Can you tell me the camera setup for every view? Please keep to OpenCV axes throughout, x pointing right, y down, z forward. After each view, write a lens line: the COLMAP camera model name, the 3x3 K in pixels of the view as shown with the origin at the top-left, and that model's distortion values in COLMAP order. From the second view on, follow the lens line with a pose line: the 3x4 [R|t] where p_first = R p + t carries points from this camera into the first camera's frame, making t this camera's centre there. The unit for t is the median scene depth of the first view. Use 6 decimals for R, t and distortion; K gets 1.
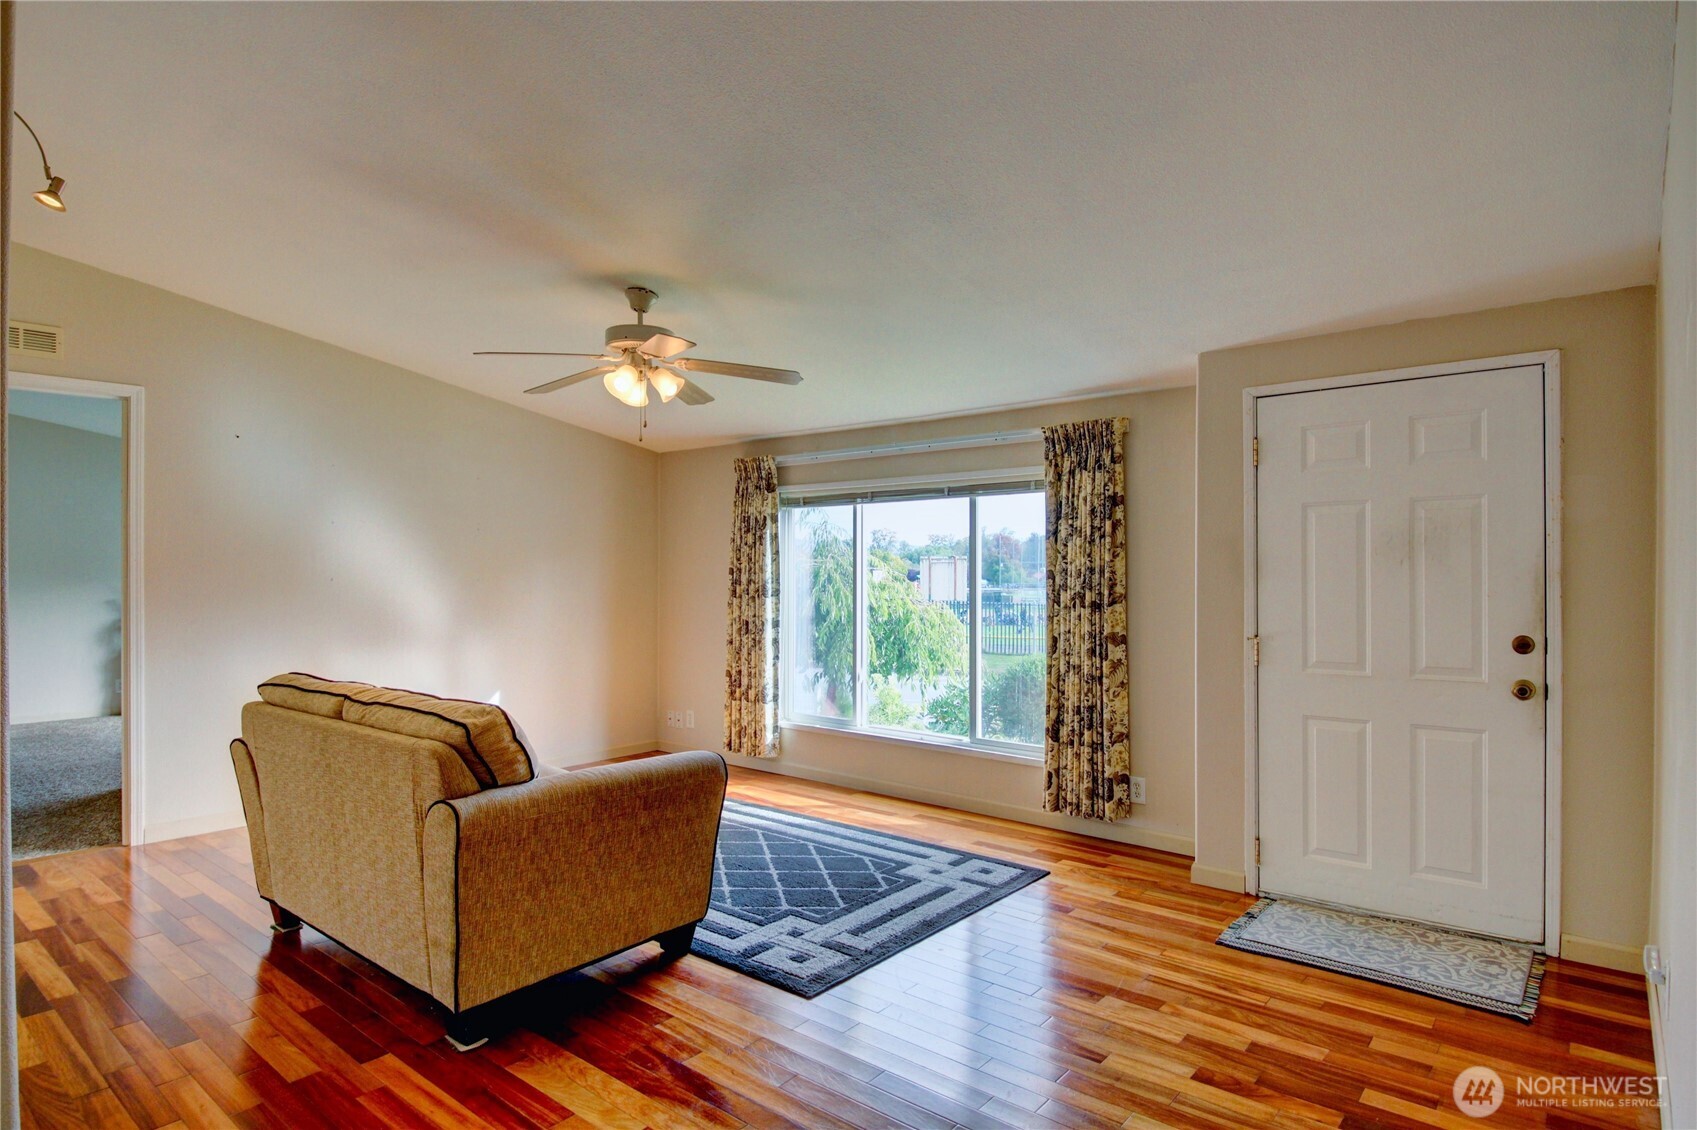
lens RADIAL K [[907.3, 0, 844.9], [0, 907.3, 577.9], [0, 0, 1]] dist [0.012585, -0.033928]
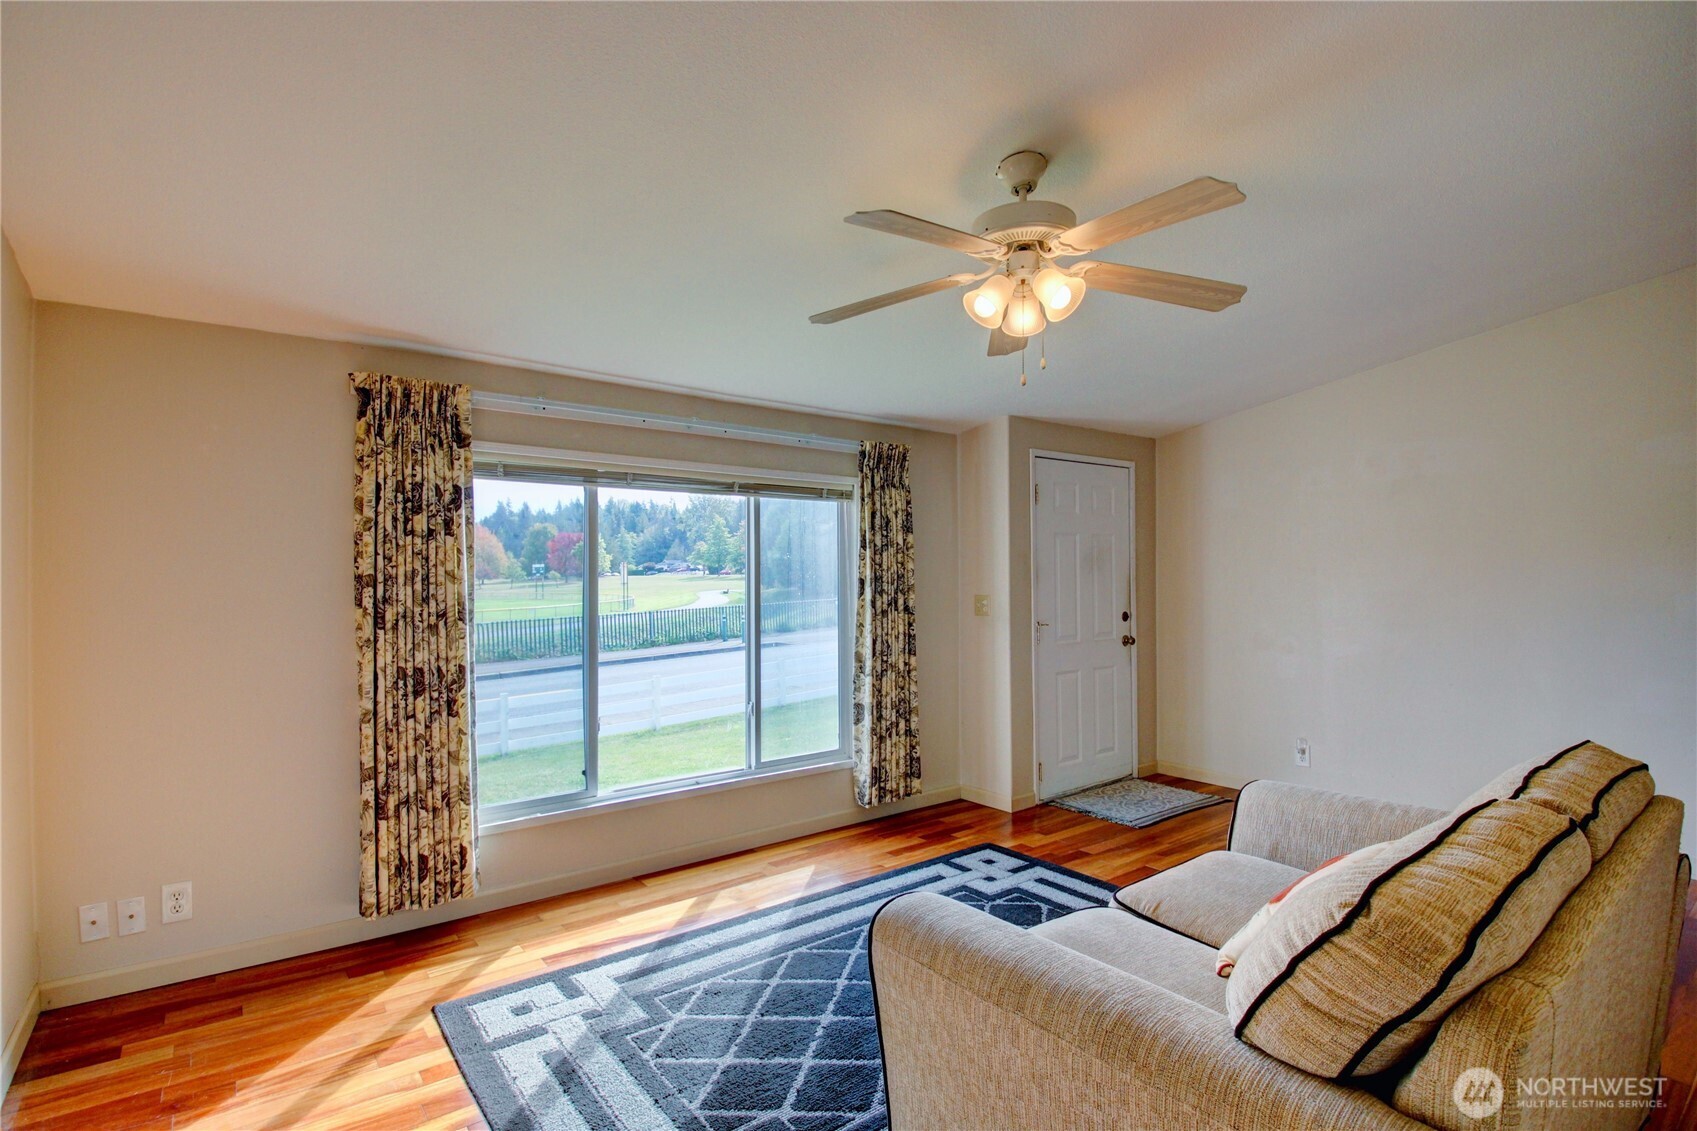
lens RADIAL K [[796.8, 0, 836.2], [0, 796.8, 569.5], [0, 0, 1]] dist [0.014459, -0.026858]
pose [[0.239263, 0.004363, 0.970945, -0.707062], [0.009099, 0.999936, -0.006735, -0.012065], [-0.970912, 0.010446, 0.239208, 0.841899]]
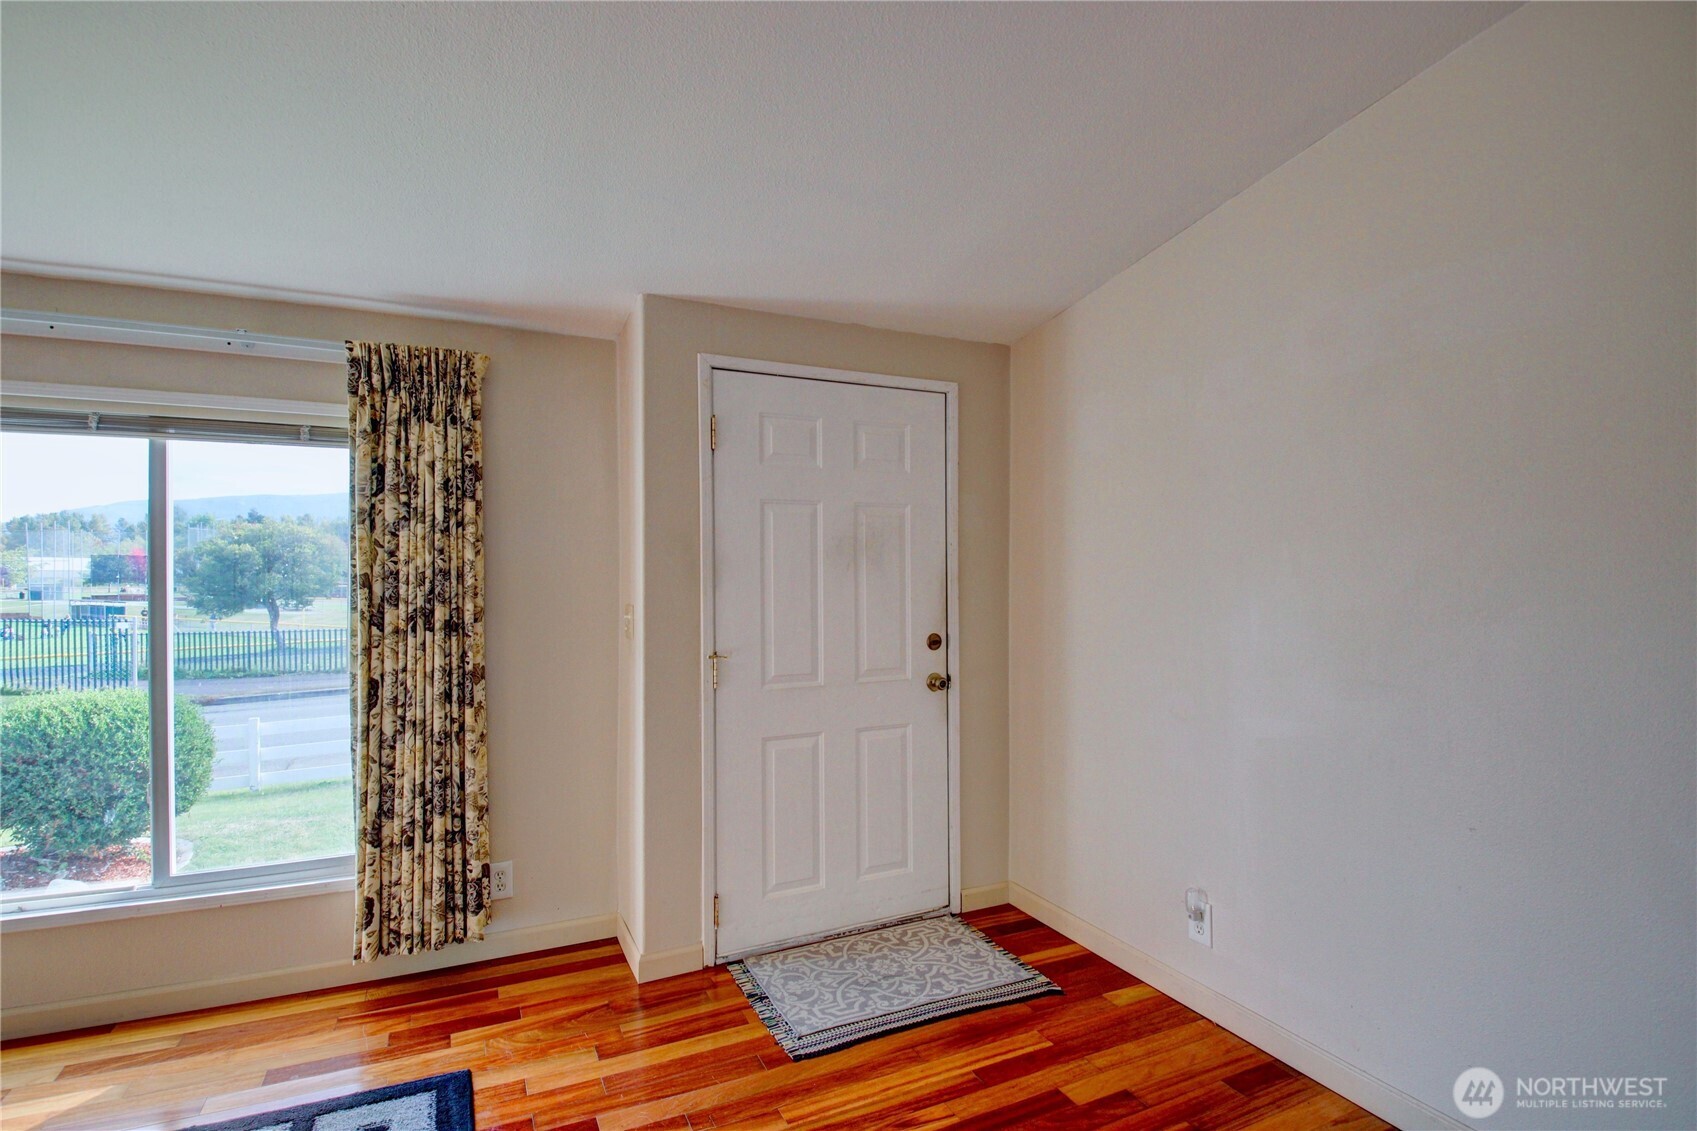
lens RADIAL K [[802.4, 0, 842.2], [0, 802.4, 573.4], [0, 0, 1]] dist [0.026699, -0.040411]
pose [[0.423800, -0.002689, 0.905752, -0.138774], [0.003693, 0.999992, 0.001241, -0.008373], [-0.905748, 0.002819, 0.423807, 0.485550]]
